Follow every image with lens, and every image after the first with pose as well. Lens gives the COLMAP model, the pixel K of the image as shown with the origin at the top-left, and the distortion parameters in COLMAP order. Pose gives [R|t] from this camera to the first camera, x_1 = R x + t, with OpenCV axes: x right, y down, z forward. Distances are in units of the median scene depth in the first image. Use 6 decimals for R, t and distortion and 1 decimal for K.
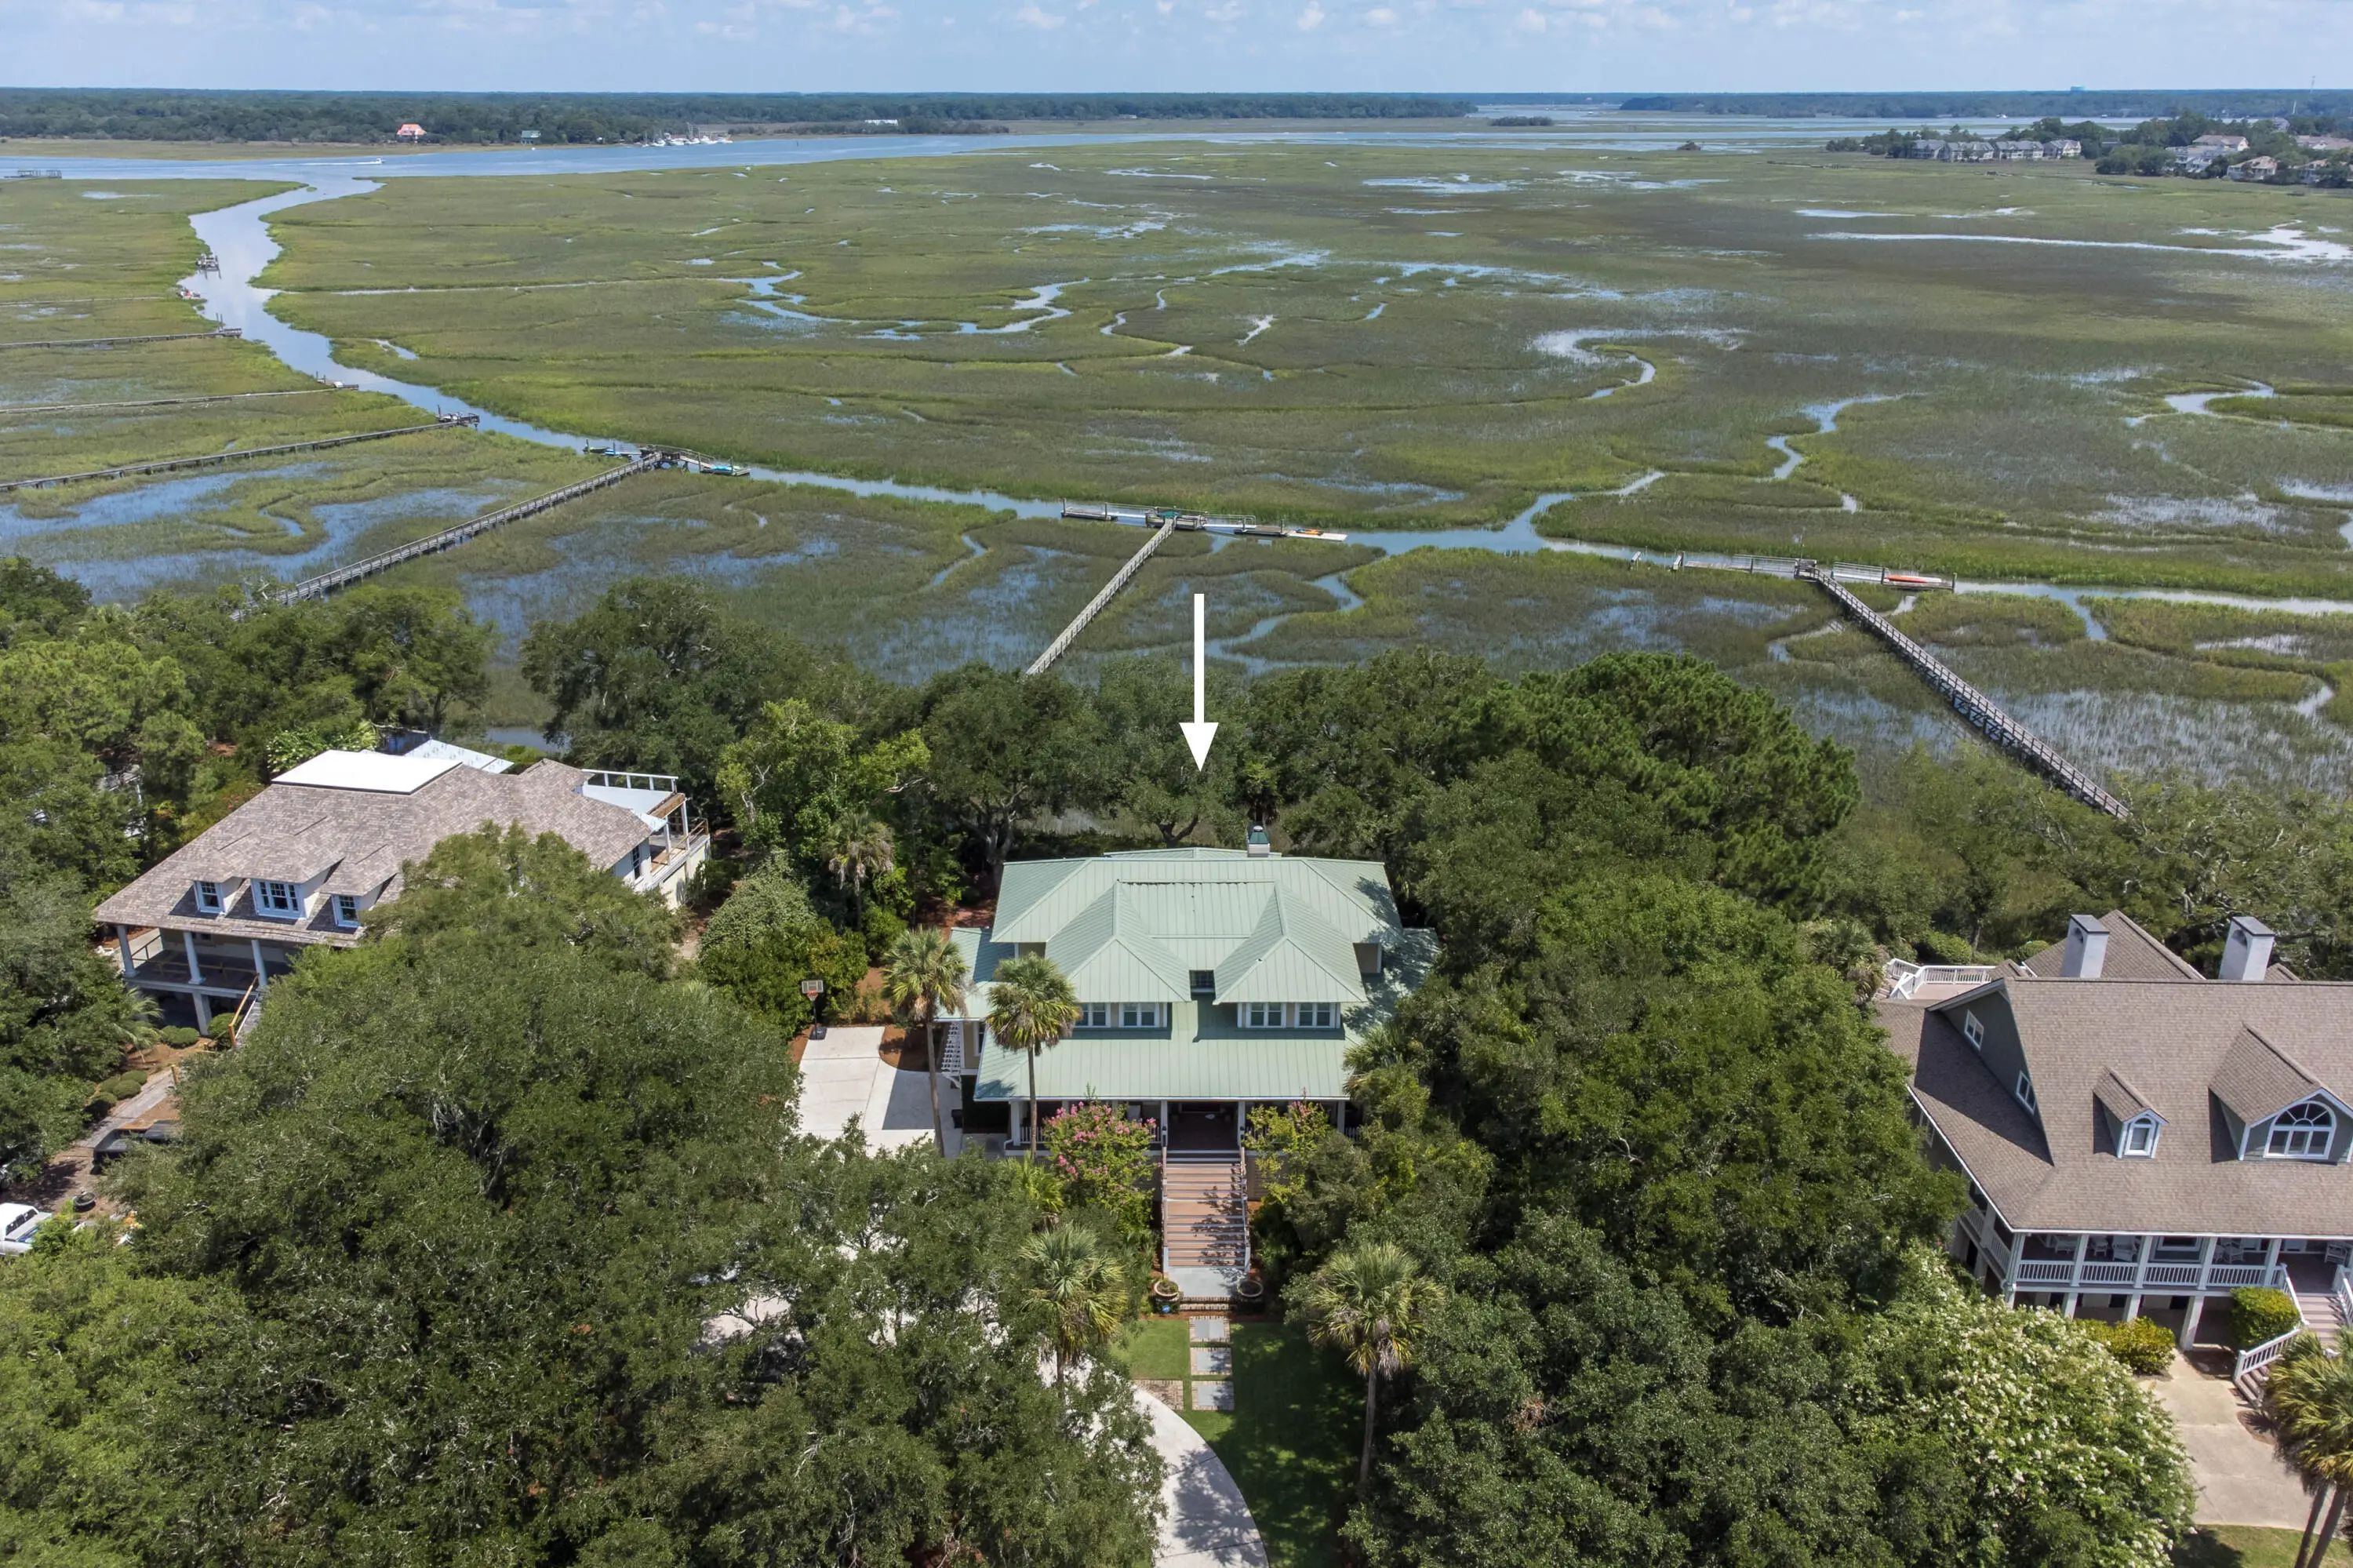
lens RADIAL K [[1737.4, 0, 1128.3], [0, 1737.4, 790.7], [0, 0, 1]] dist [0.012341, 0.012817]
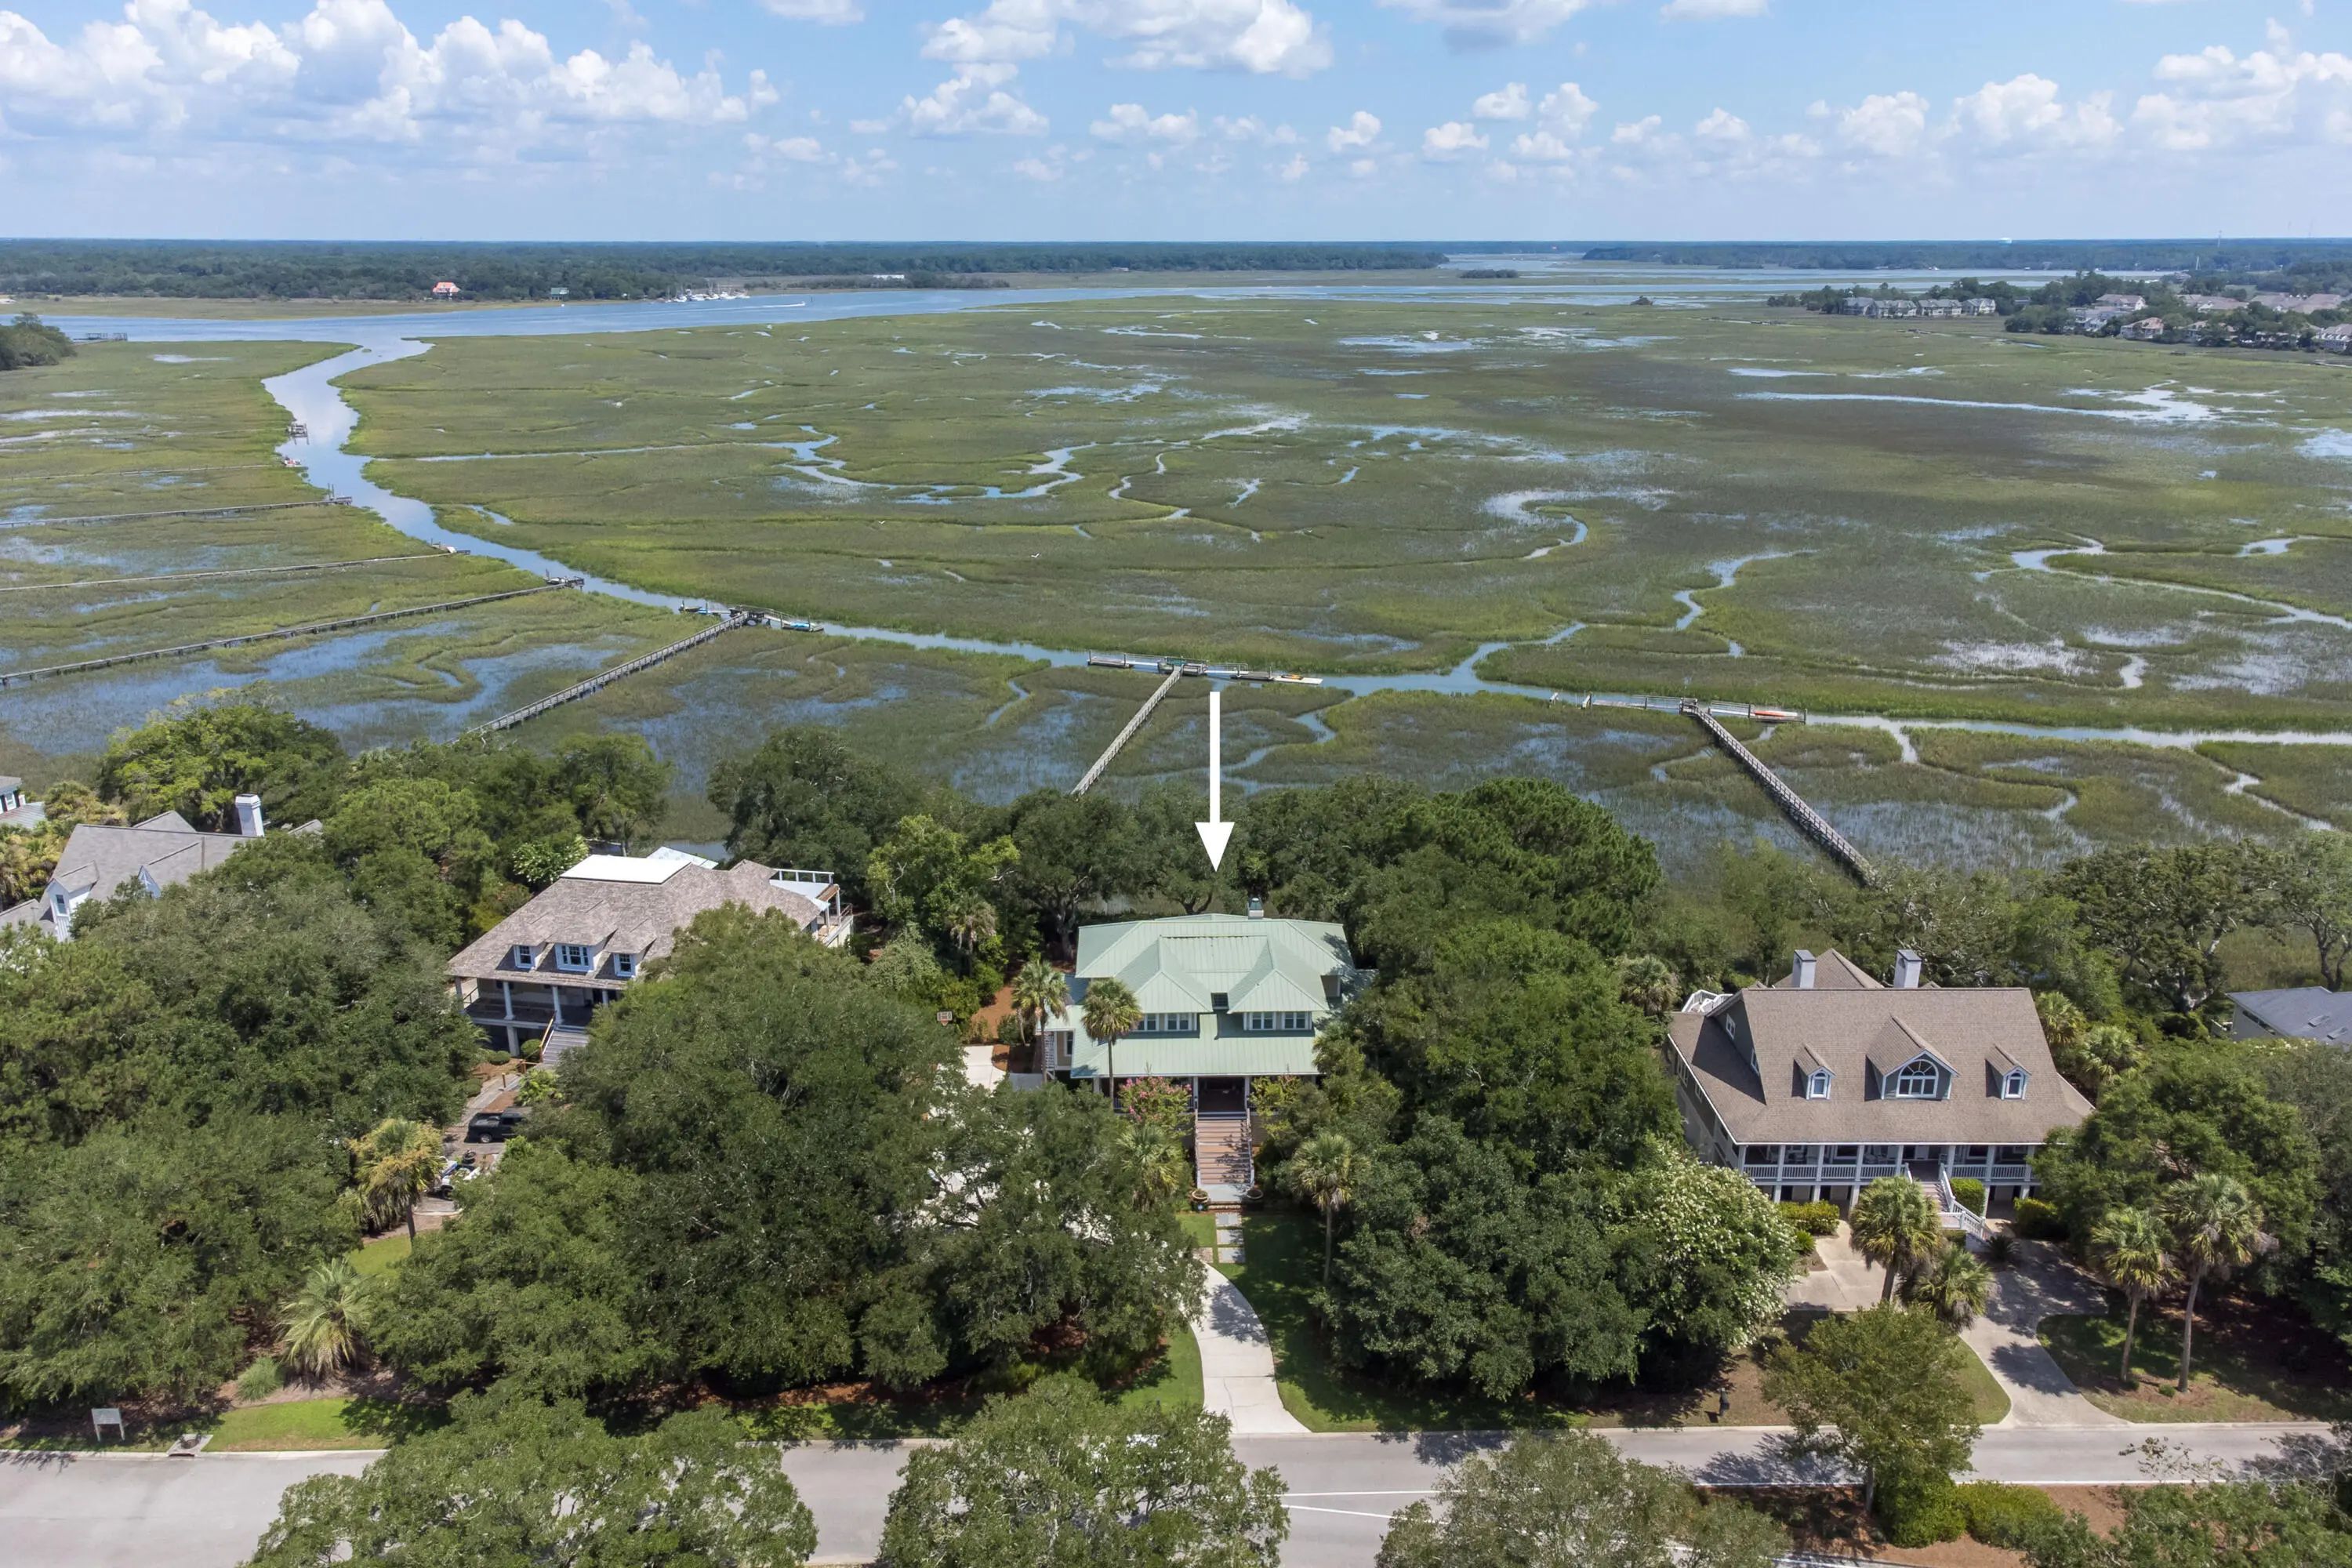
lens RADIAL K [[1669.6, 0, 1174.7], [0, 1669.6, 833.1], [0, 0, 1]] dist [0.014387, 0.005916]
pose [[0.999519, -0.009040, 0.029662, -0.013255], [0.010306, 0.999030, -0.042815, 0.009551], [-0.029246, 0.043100, 0.998643, -0.155723]]
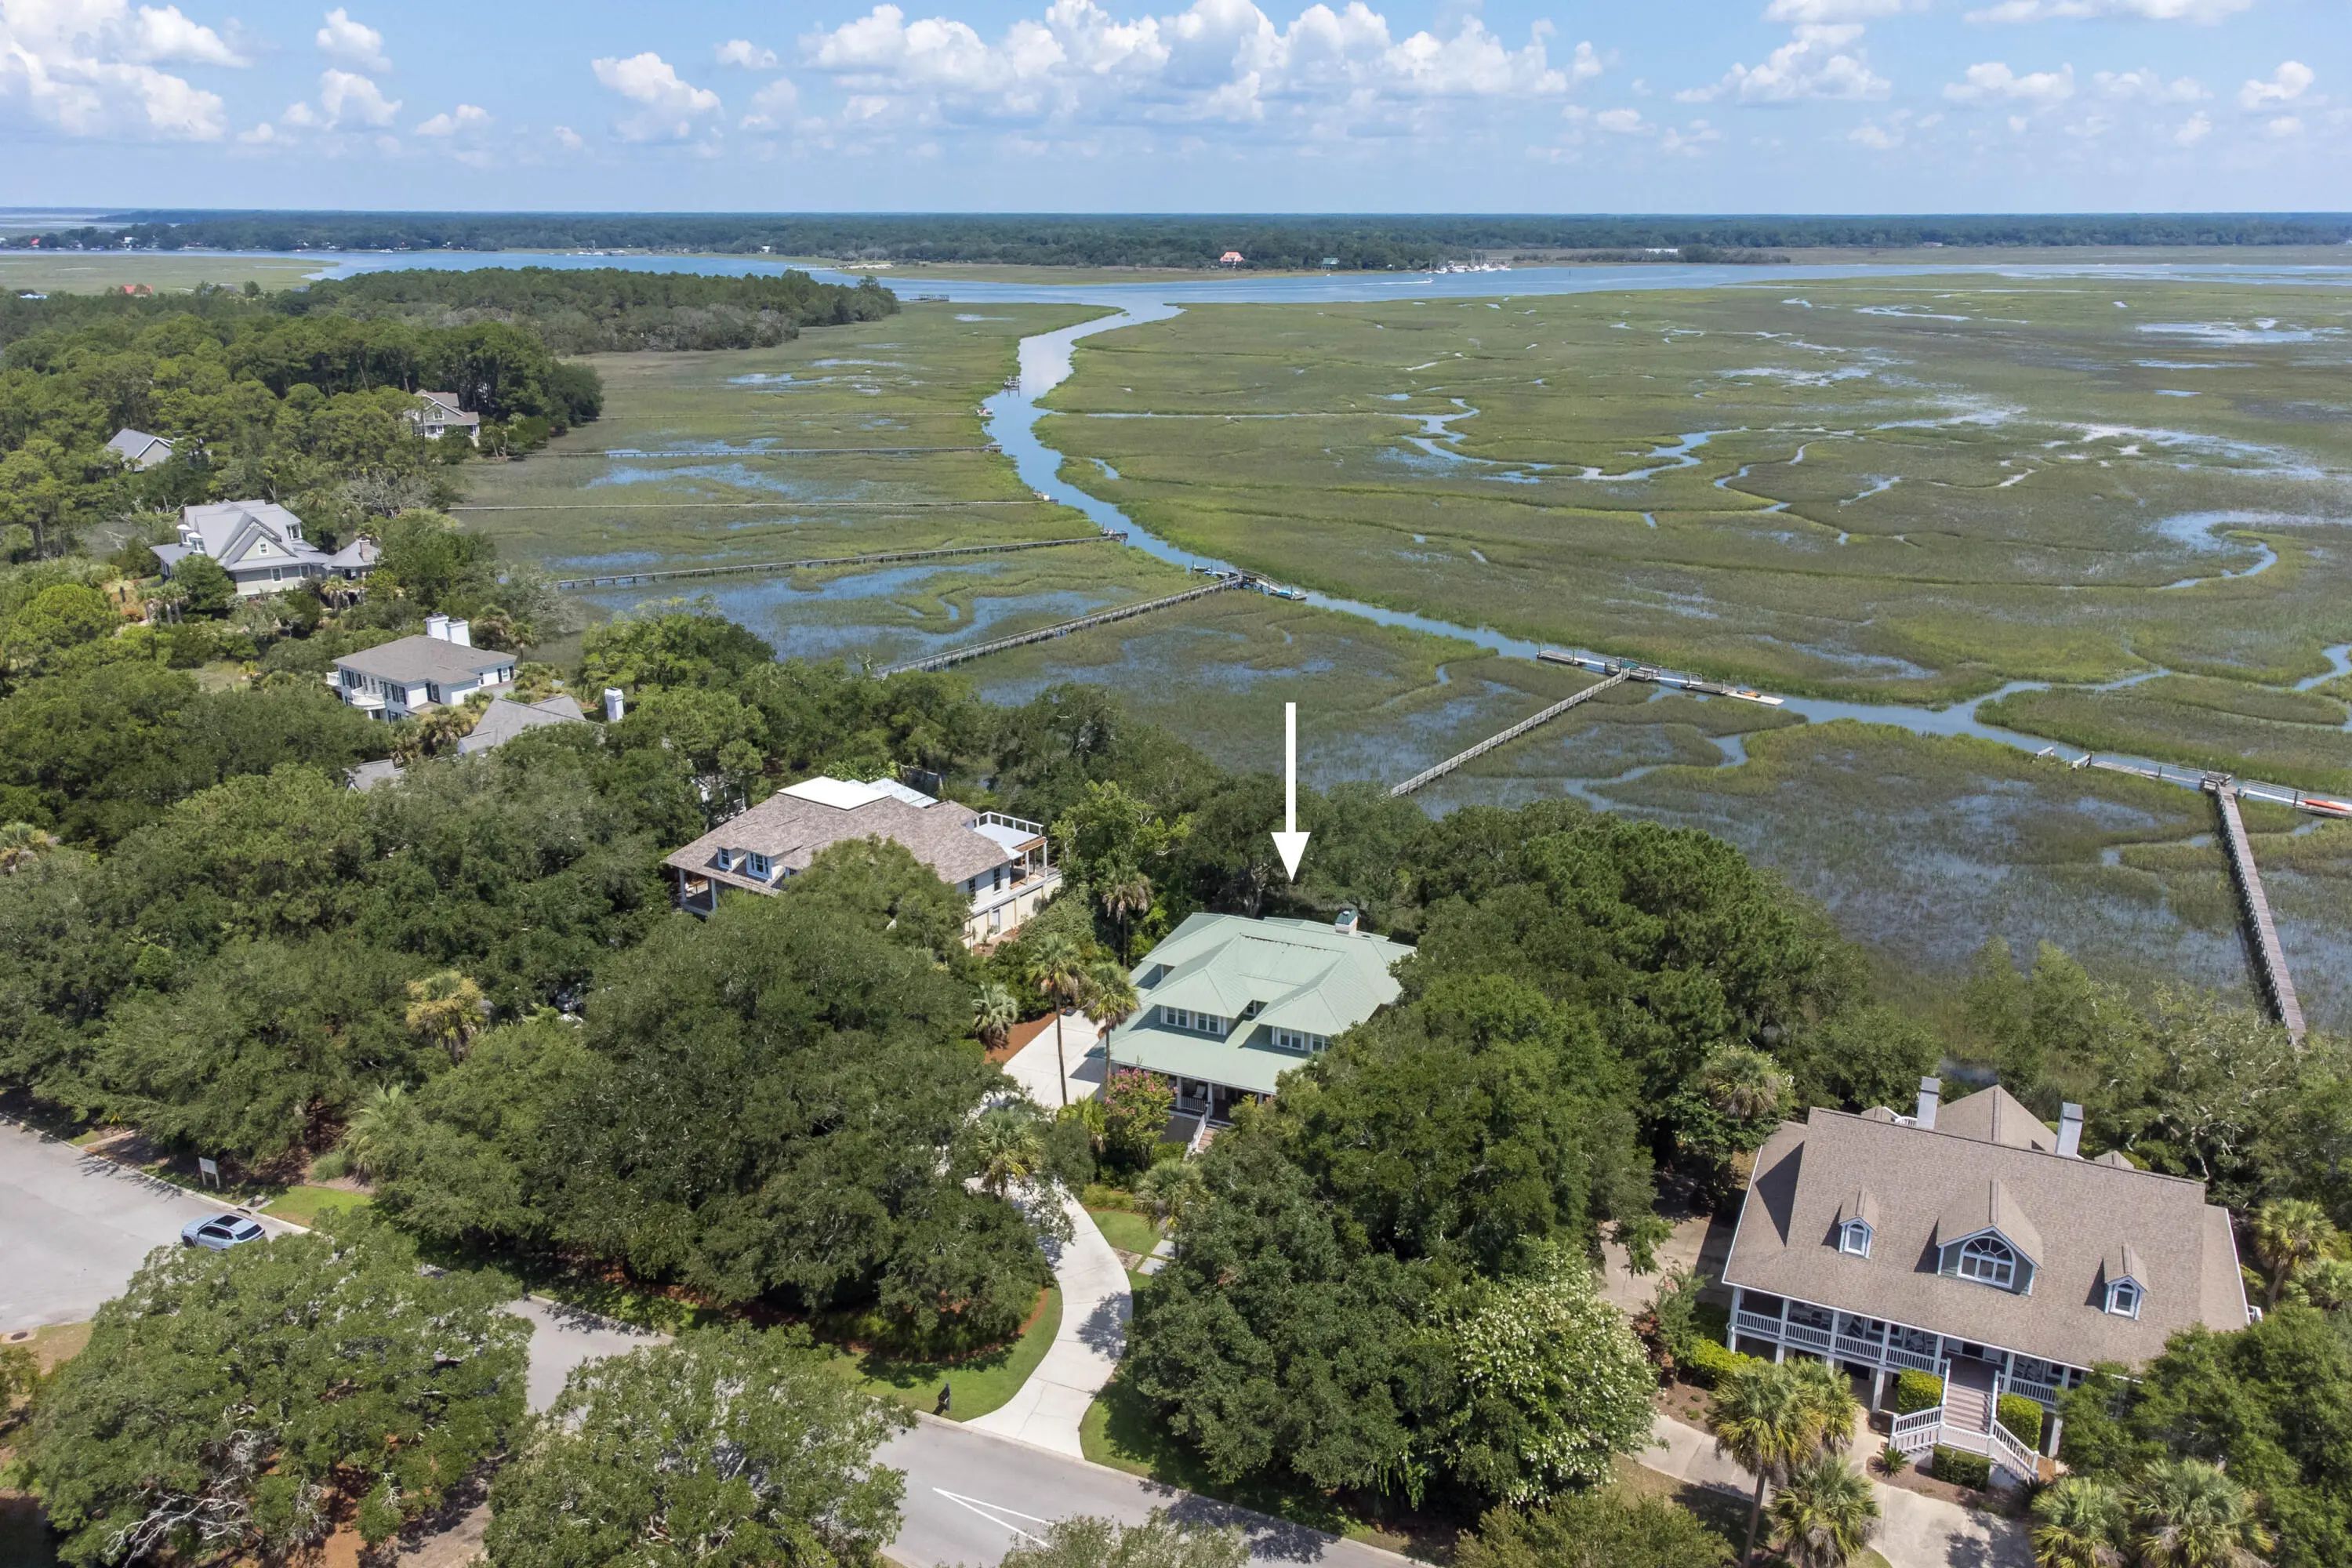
lens RADIAL K [[1683.0, 0, 1216.2], [0, 1683.0, 814.2], [0, 0, 1]] dist [0.013171, -0.000888]
pose [[0.926043, 0.130231, -0.354238, 0.170225], [-0.144386, 0.989427, -0.013700, -0.008920], [0.348708, 0.063833, 0.935055, -0.112740]]
